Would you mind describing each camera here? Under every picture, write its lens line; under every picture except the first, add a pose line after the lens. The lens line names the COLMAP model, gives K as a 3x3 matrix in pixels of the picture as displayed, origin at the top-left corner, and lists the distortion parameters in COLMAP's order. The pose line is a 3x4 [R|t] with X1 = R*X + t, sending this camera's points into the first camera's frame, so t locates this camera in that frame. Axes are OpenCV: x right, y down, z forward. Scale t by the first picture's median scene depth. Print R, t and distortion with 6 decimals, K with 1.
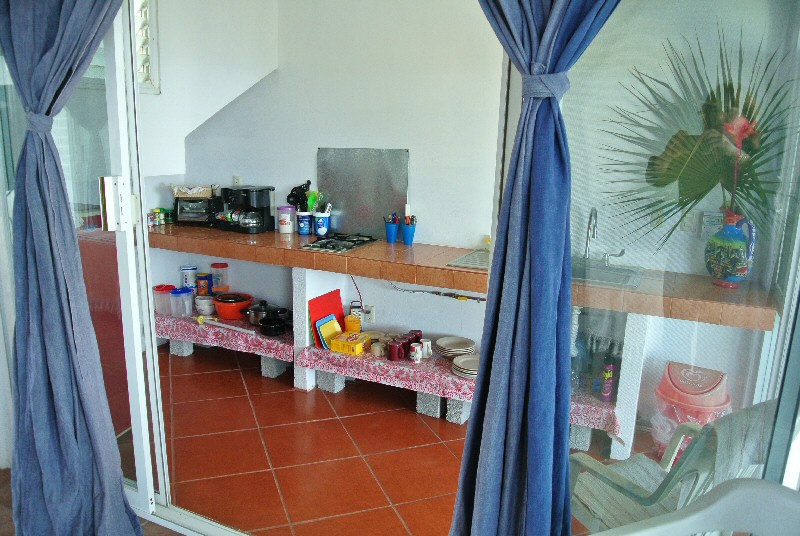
lens RADIAL K [[615.1, 0, 400.0], [0, 615.1, 268.0], [0, 0, 1]] dist [-0.061628, -0.002302]
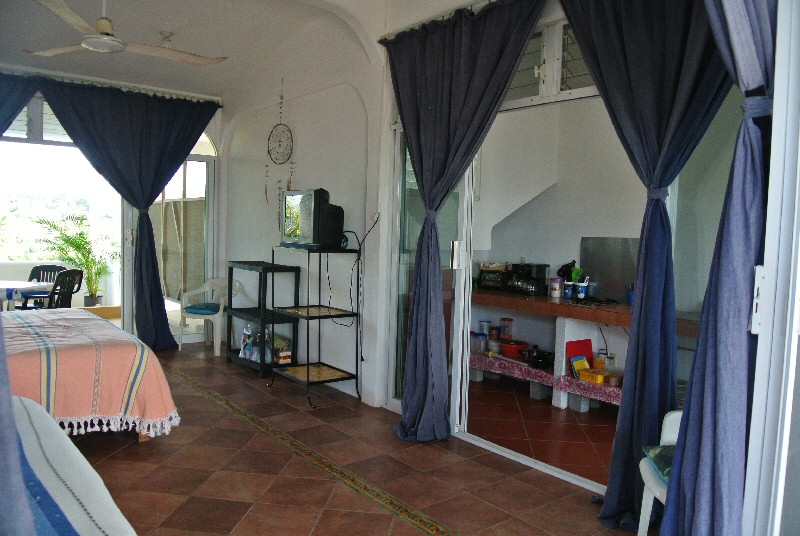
lens RADIAL K [[615.1, 0, 400.0], [0, 615.1, 268.0], [0, 0, 1]] dist [-0.061628, -0.002302]
pose [[0.892767, 0.032643, -0.449335, 0.125401], [-0.107308, 0.984074, -0.141716, 0.116000], [0.437553, 0.174736, 0.882051, -0.403339]]
